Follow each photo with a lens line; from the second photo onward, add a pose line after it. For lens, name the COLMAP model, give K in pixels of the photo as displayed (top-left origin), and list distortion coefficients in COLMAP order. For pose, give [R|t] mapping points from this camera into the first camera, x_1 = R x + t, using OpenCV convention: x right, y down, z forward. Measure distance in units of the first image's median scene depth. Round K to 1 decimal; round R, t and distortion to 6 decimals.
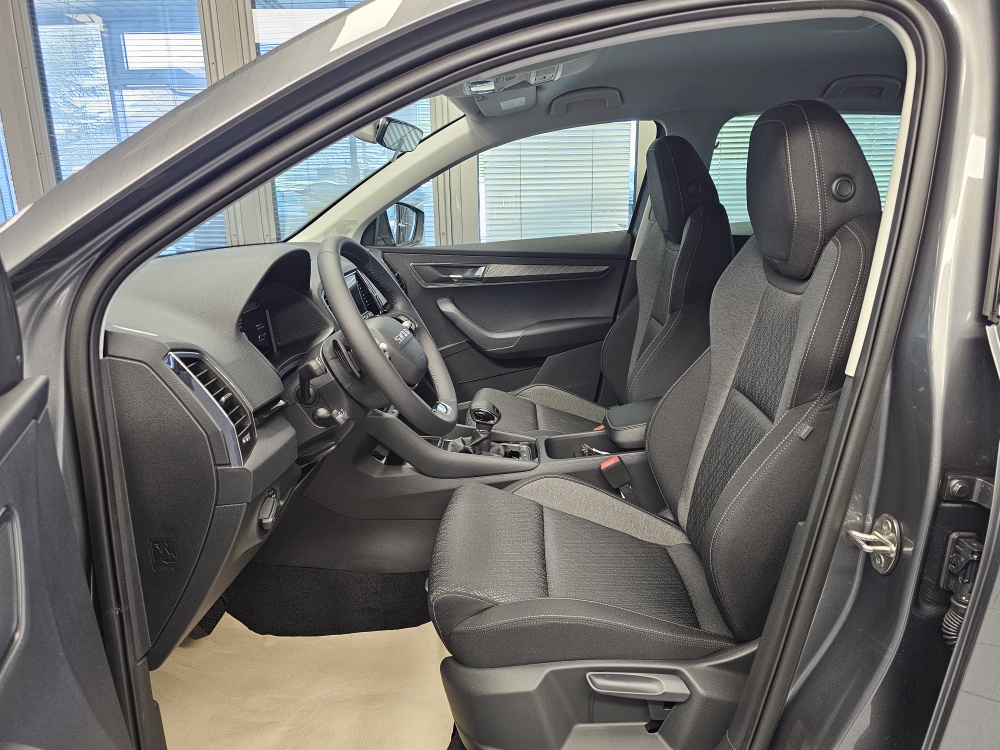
lens RADIAL K [[682.9, 0, 542.4], [0, 682.9, 367.1], [0, 0, 1]] dist [0.063578, -0.071014]
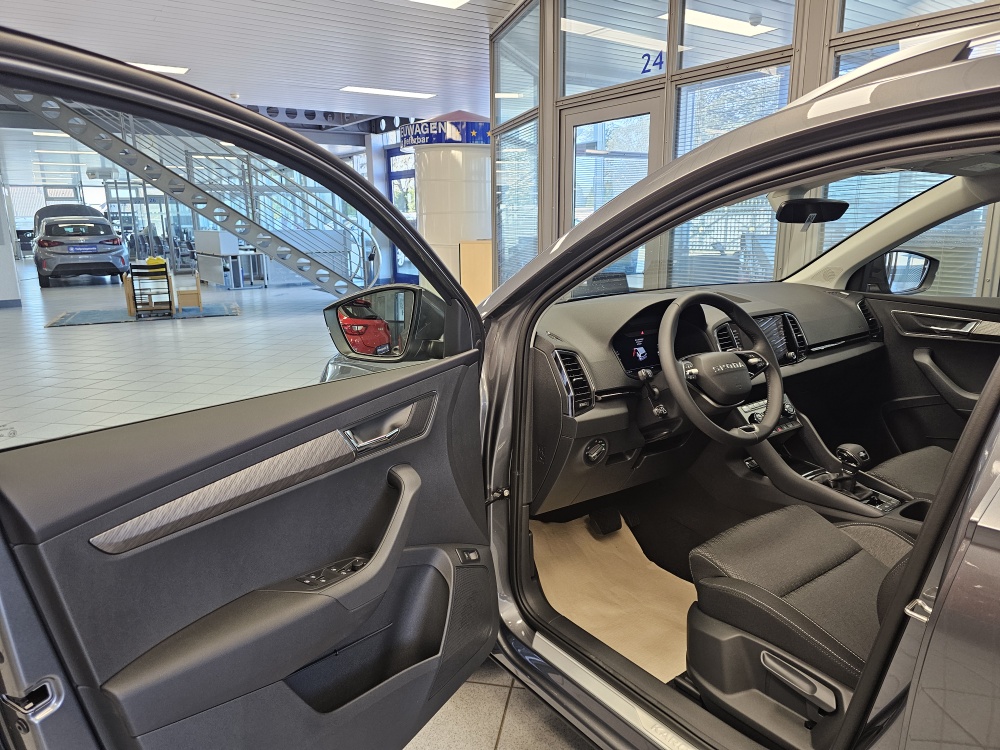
lens RADIAL K [[682.9, 0, 498.1], [0, 682.9, 367.3], [0, 0, 1]] dist [0.063578, -0.071014]
pose [[0.587879, 0.180279, -0.788605, 0.521310], [-0.197268, 0.977370, 0.076375, -0.052321], [0.784528, 0.110668, 0.610138, -0.169243]]
